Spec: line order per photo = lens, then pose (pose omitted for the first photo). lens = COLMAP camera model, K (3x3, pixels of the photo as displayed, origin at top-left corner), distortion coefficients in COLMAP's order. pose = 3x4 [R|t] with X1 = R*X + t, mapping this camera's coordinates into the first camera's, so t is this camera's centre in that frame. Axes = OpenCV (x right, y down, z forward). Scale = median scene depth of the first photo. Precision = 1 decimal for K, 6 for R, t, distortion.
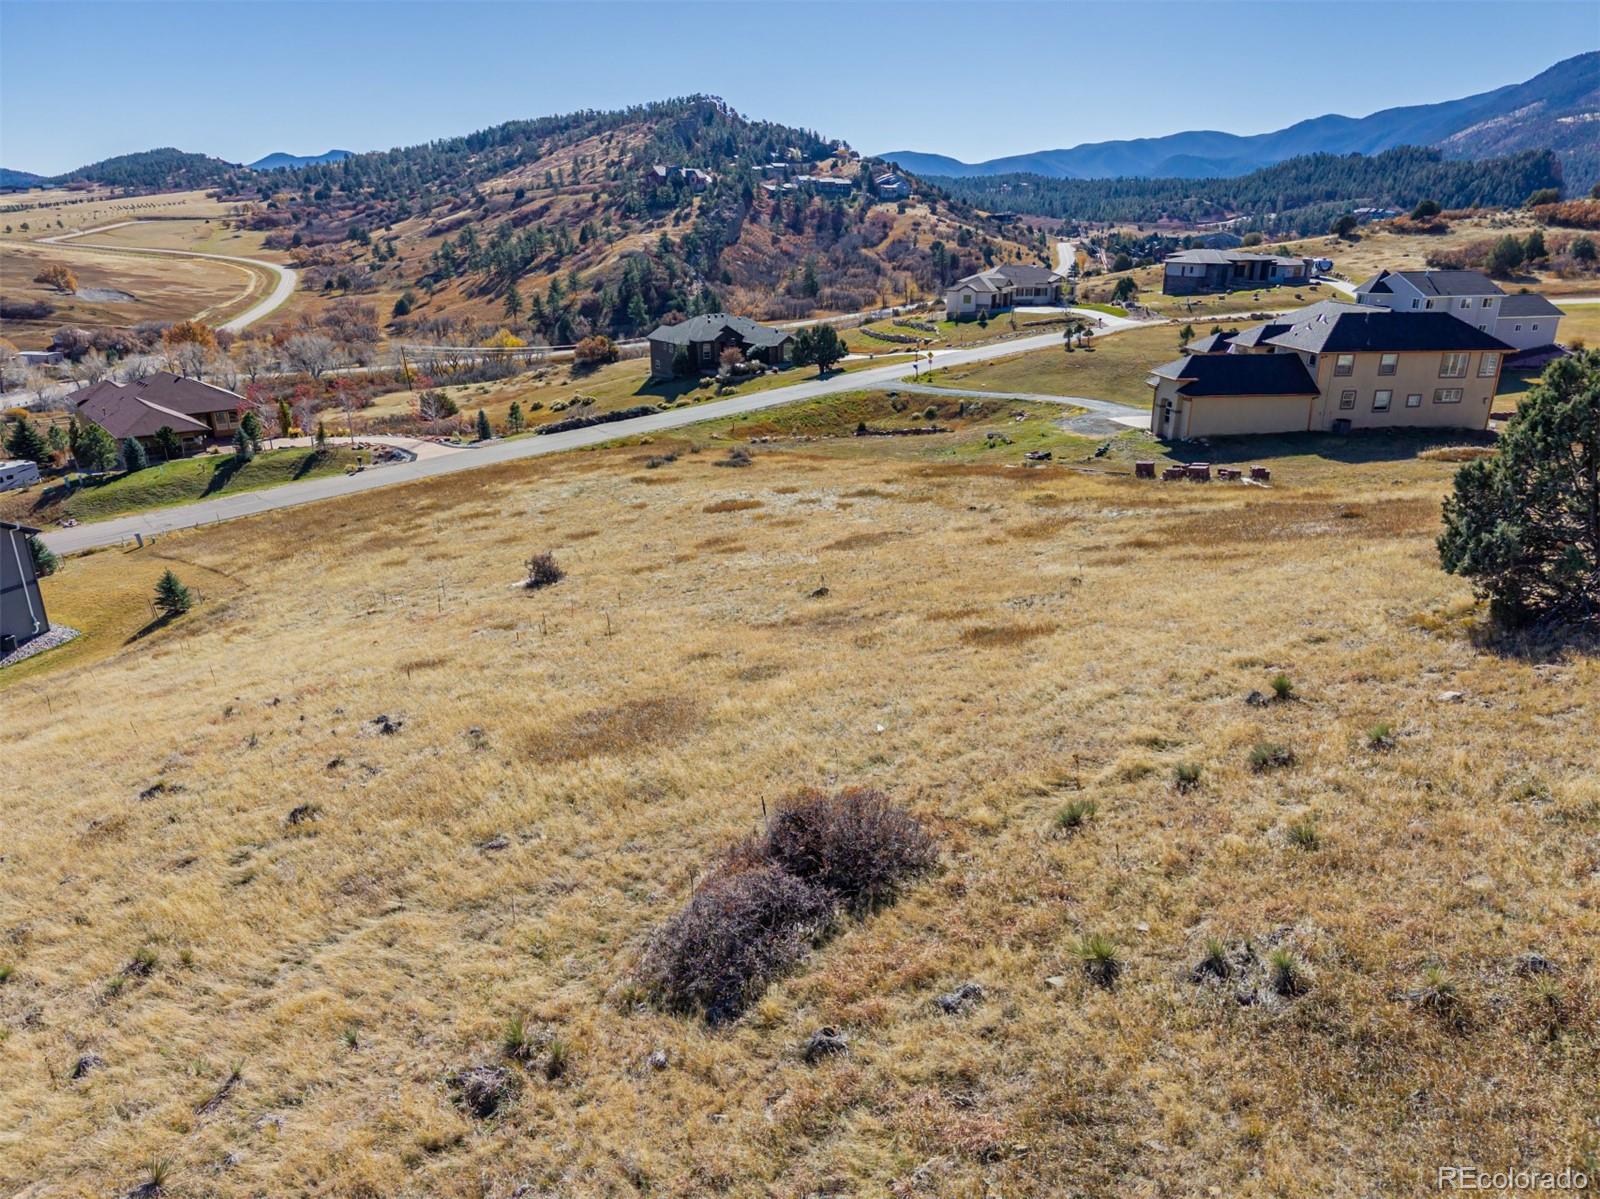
lens RADIAL K [[1073.9, 0, 804.4], [0, 1073.9, 602.9], [0, 0, 1]] dist [0.002107, 0.001672]
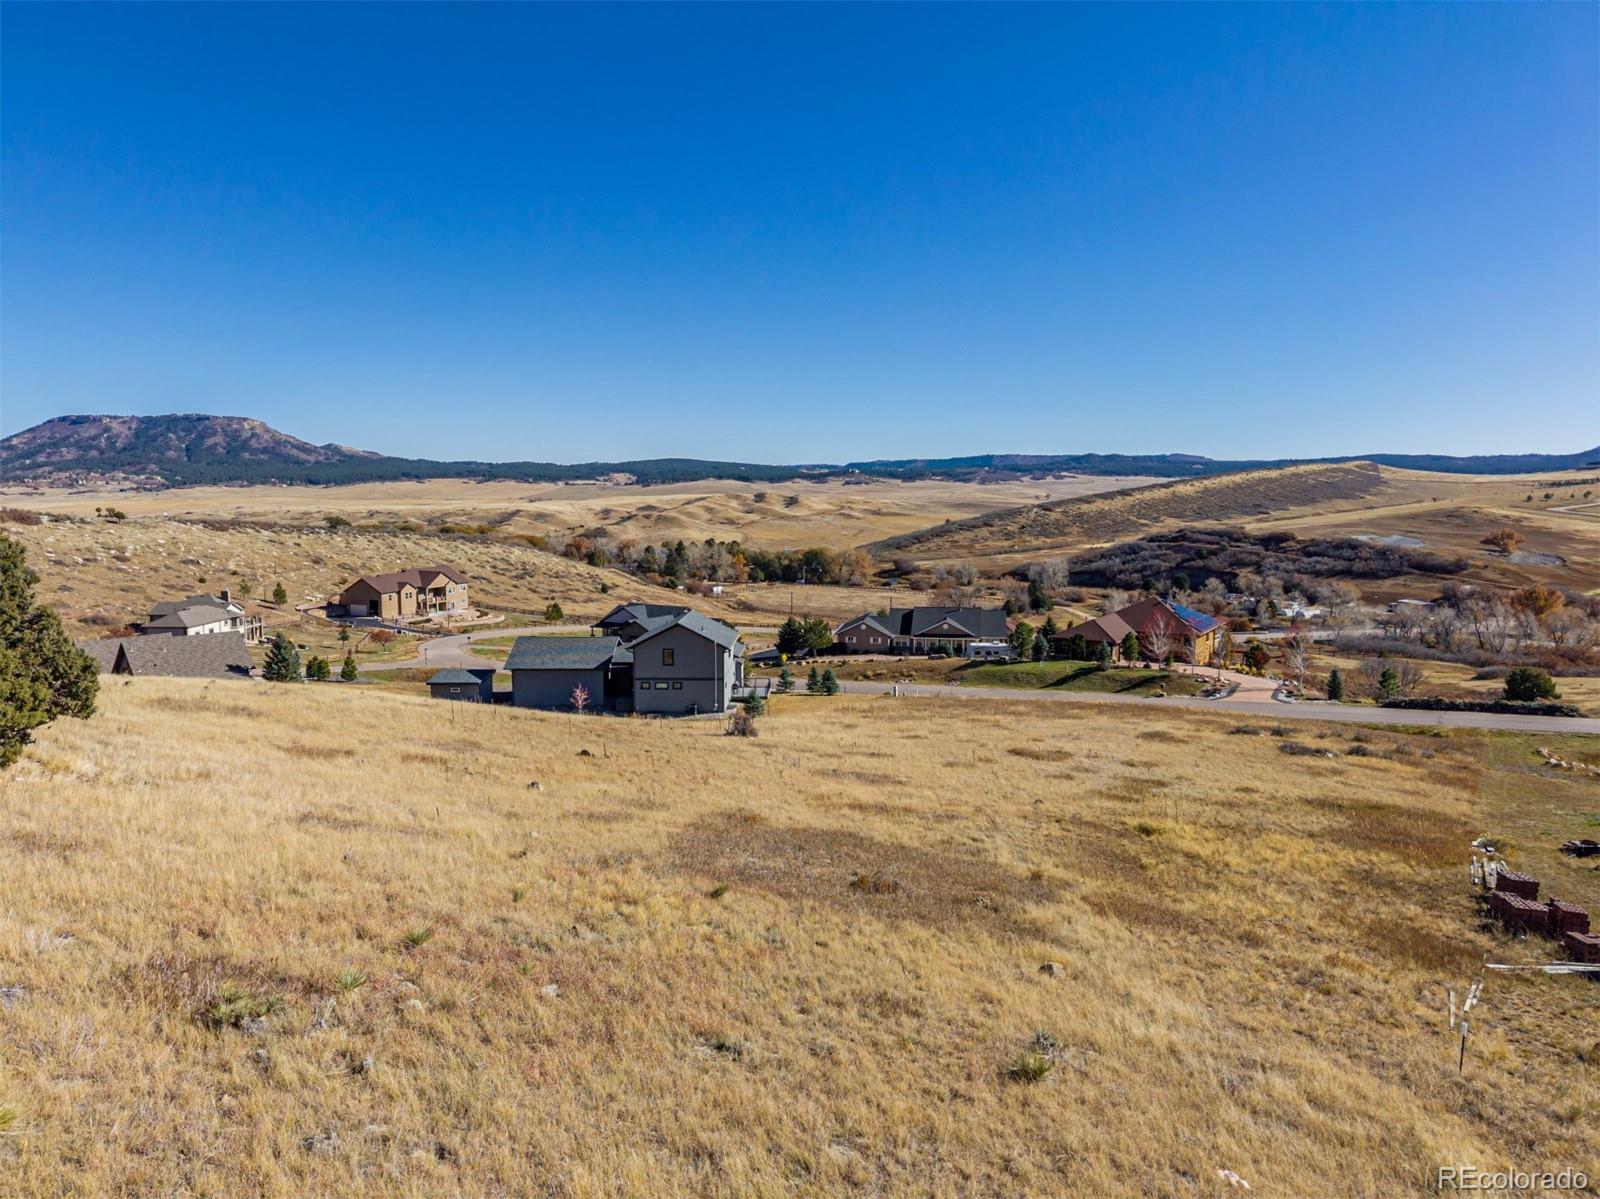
lens RADIAL K [[1063.9, 0, 803.2], [0, 1063.9, 603.0], [0, 0, 1]] dist [0.050693, -0.067428]
pose [[0.290388, 0.100222, -0.951646, 0.094741], [-0.324658, 0.945831, 0.000543, -0.019529], [0.900151, 0.308802, 0.307196, 0.068808]]
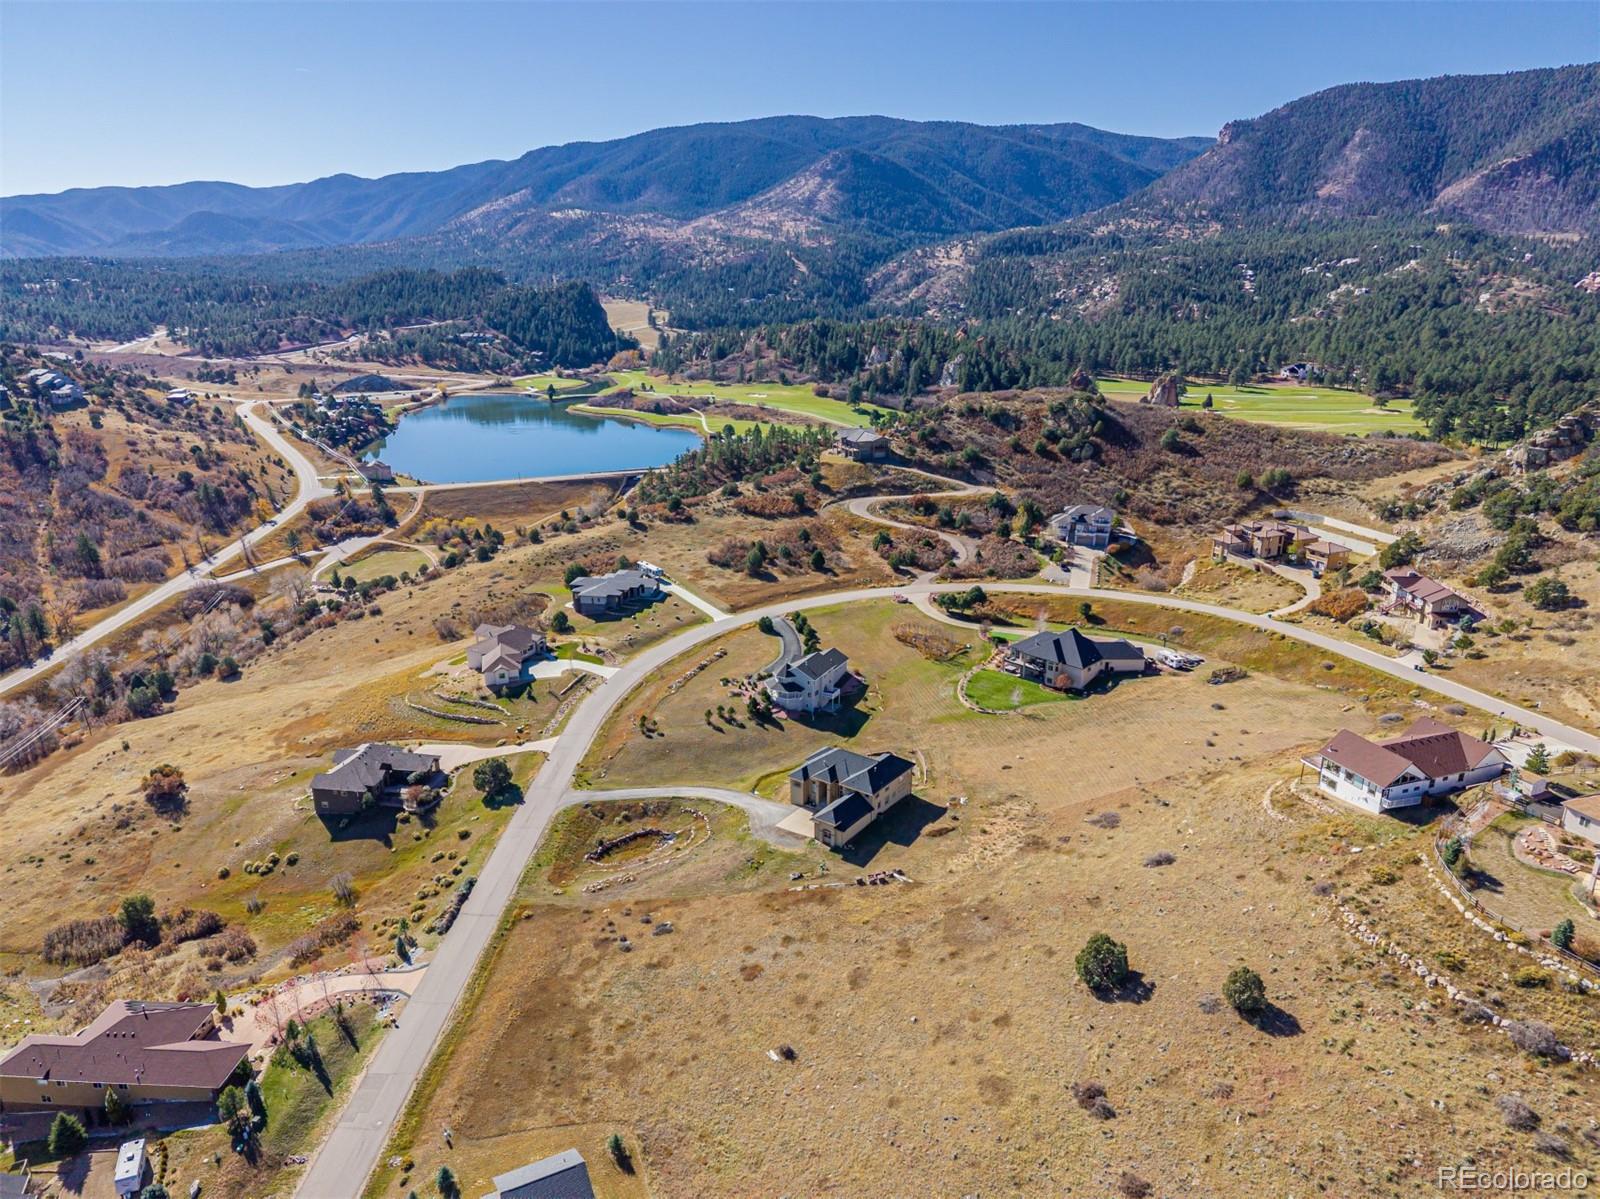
lens RADIAL K [[1063.9, 0, 803.2], [0, 1063.9, 603.0], [0, 0, 1]] dist [0.050693, -0.067428]
pose [[0.690545, -0.222595, 0.688185, -0.186745], [0.245880, 0.967046, 0.066069, -0.131107], [-0.680213, 0.123587, 0.722520, -0.110935]]
